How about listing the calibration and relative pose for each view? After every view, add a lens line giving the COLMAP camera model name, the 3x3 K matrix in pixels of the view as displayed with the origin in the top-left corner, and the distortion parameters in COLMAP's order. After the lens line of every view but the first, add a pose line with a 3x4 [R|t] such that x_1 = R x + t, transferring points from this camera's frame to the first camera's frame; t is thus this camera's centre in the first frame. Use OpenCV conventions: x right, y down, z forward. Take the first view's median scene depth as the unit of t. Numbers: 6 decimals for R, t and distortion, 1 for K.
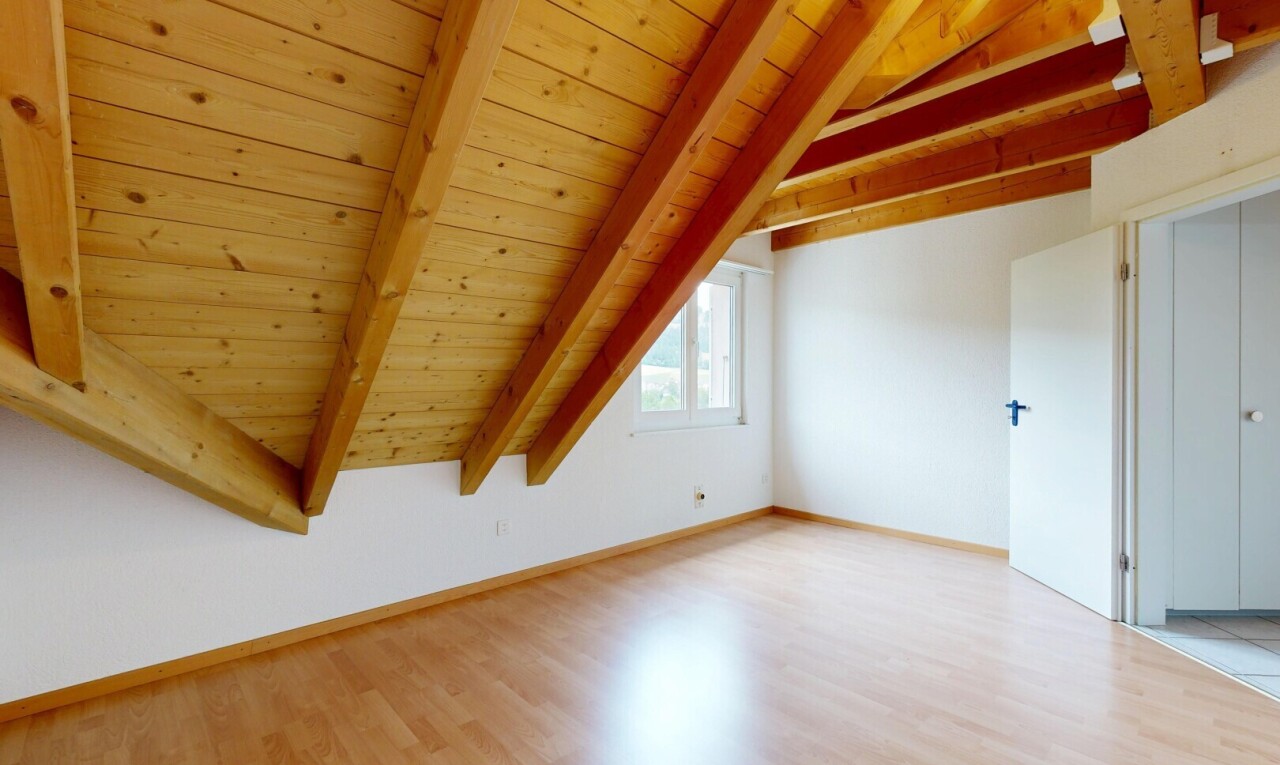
lens RADIAL K [[576.4, 0, 635.8], [0, 576.4, 385.3], [0, 0, 1]] dist [-0.000349, 0.000291]
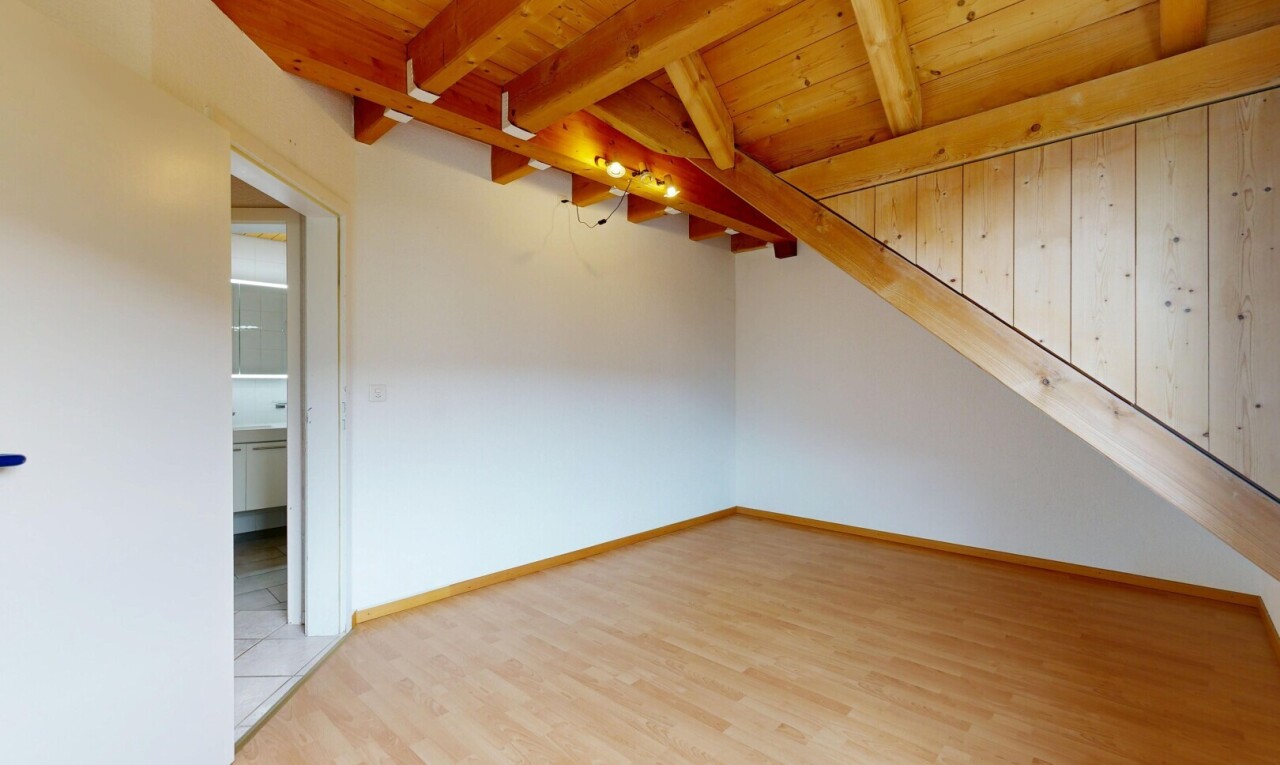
lens RADIAL K [[536.9, 0, 643.9], [0, 536.9, 388.0], [0, 0, 1]] dist [-0.000083, 0.000016]
pose [[-0.997558, -0.001737, -0.069820, 0.431103], [-0.001836, 0.999997, 0.001352, 0.001090], [0.069818, 0.001477, -0.997559, 1.653114]]
